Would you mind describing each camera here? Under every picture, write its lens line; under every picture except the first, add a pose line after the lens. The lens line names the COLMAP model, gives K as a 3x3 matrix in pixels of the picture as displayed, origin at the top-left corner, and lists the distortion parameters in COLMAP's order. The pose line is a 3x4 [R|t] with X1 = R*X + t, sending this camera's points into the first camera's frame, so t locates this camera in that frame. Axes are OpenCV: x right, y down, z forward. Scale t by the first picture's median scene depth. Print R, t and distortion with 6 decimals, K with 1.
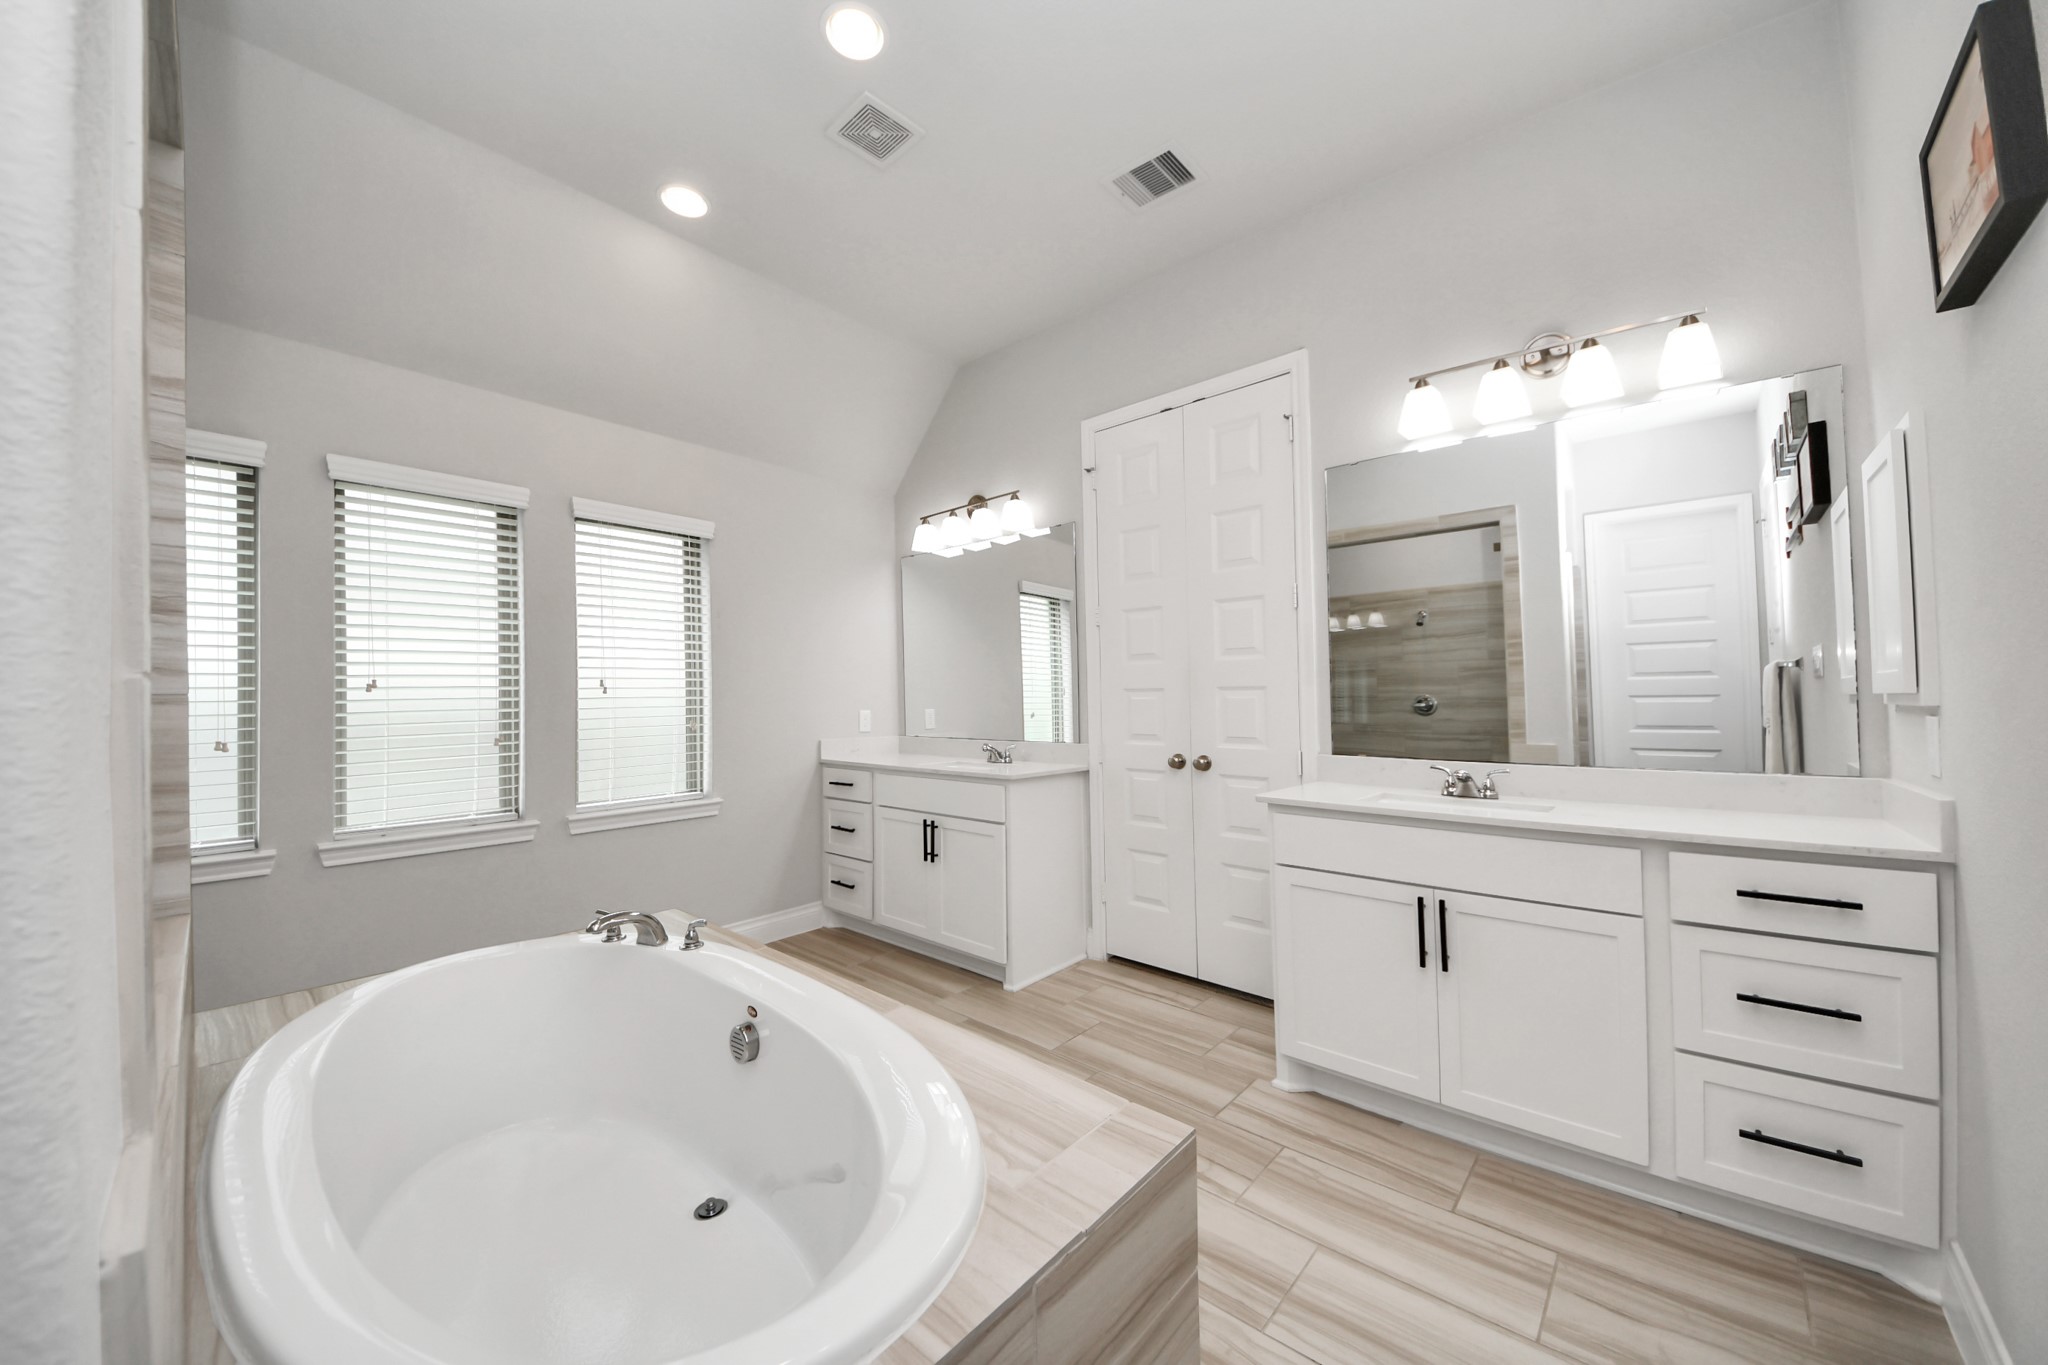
lens RADIAL K [[727.9, 0, 1017.1], [0, 727.9, 686.1], [0, 0, 1]] dist [0.005842, -0.008884]
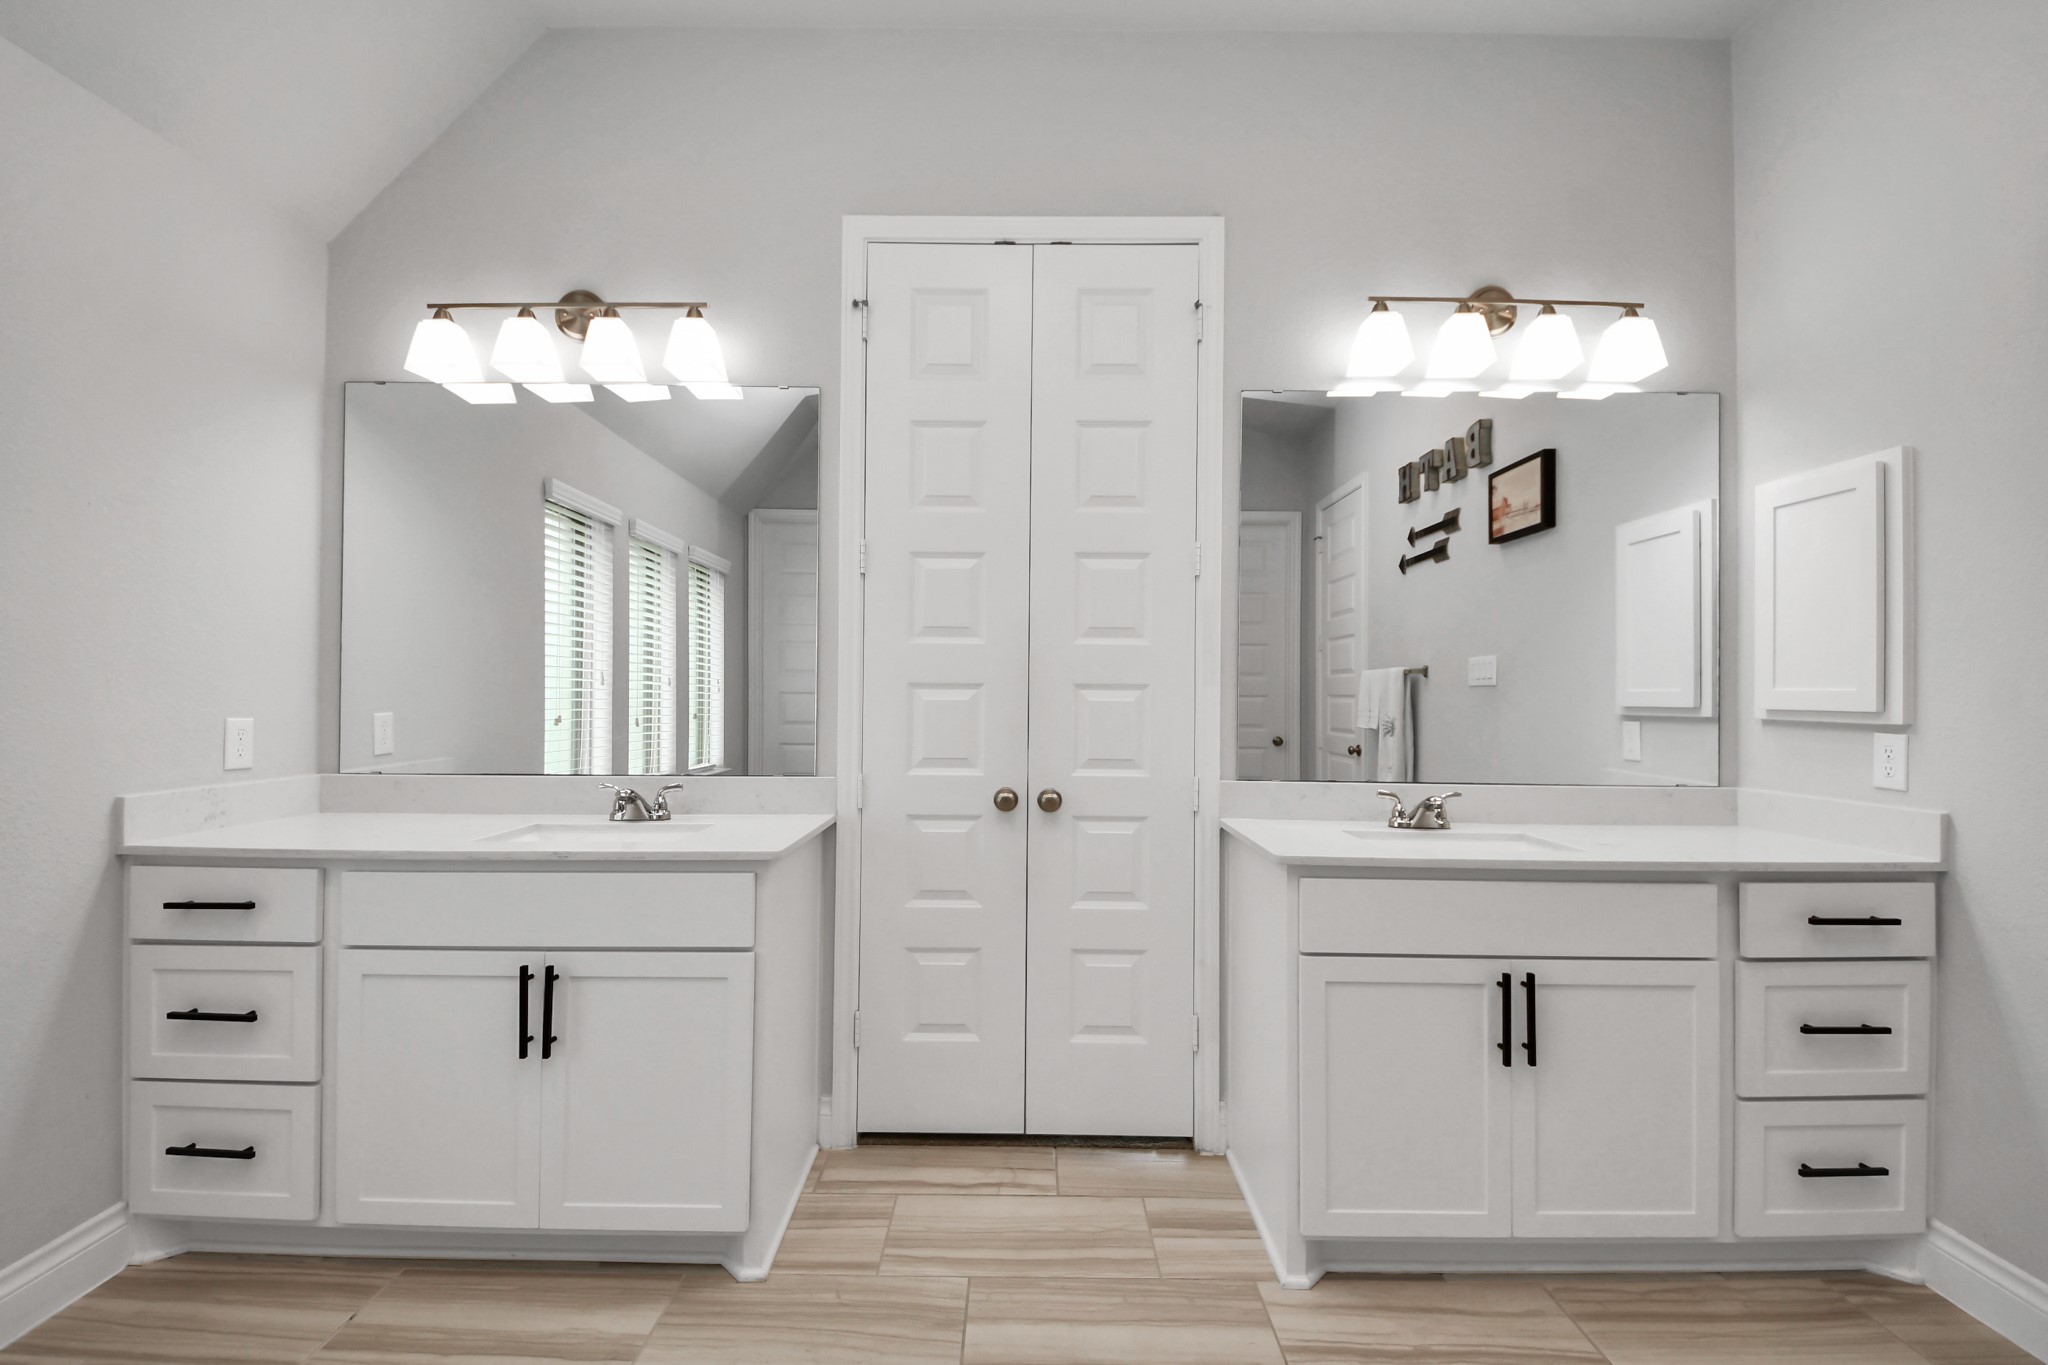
lens RADIAL K [[909.4, 0, 1084.5], [0, 909.4, 673.8], [0, 0, 1]] dist [0.032155, -0.024465]
pose [[0.747639, 0.023042, 0.663705, -0.251395], [-0.026613, 0.999635, -0.004726, -0.004190], [-0.663572, -0.014130, 0.747979, 0.349586]]
